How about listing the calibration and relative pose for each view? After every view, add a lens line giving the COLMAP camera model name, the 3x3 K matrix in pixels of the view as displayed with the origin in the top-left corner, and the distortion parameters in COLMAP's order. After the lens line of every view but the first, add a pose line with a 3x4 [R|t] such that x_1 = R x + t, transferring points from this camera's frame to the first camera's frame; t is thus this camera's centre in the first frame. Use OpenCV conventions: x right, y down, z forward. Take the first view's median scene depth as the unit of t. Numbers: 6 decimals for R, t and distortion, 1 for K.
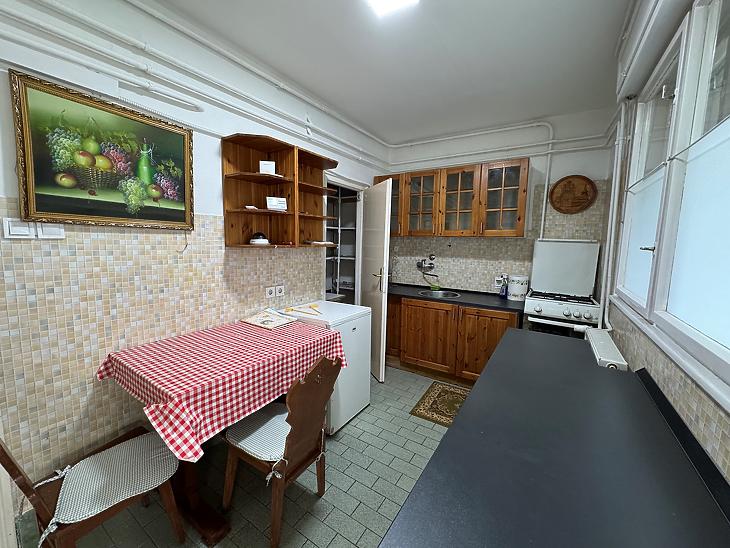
lens RADIAL K [[291.5, 0, 362.3], [0, 291.5, 274.1], [0, 0, 1]] dist [-0.002525, 0.000110]
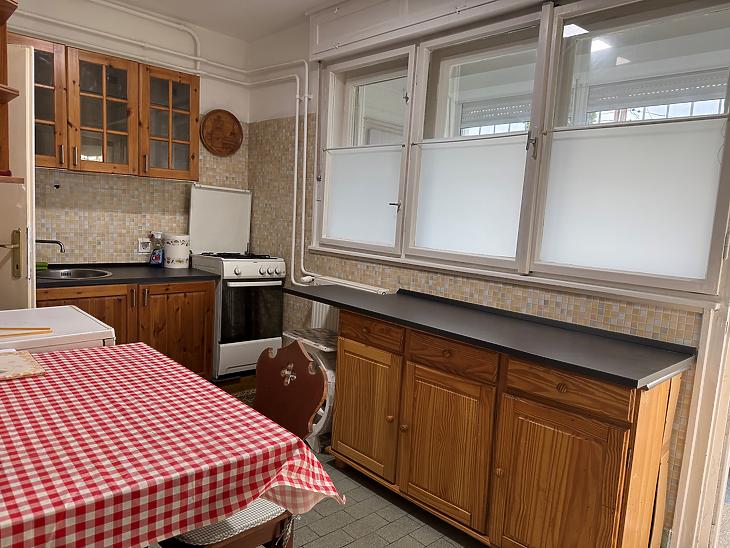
lens RADIAL K [[516.2, 0, 364.6], [0, 516.2, 274.7], [0, 0, 1]] dist [-0.000647, 0.000469]
pose [[0.230283, -0.121246, 0.965541, -0.632529], [0.050608, 0.992357, 0.112544, -0.015391], [-0.971807, 0.022947, 0.234659, 0.252760]]
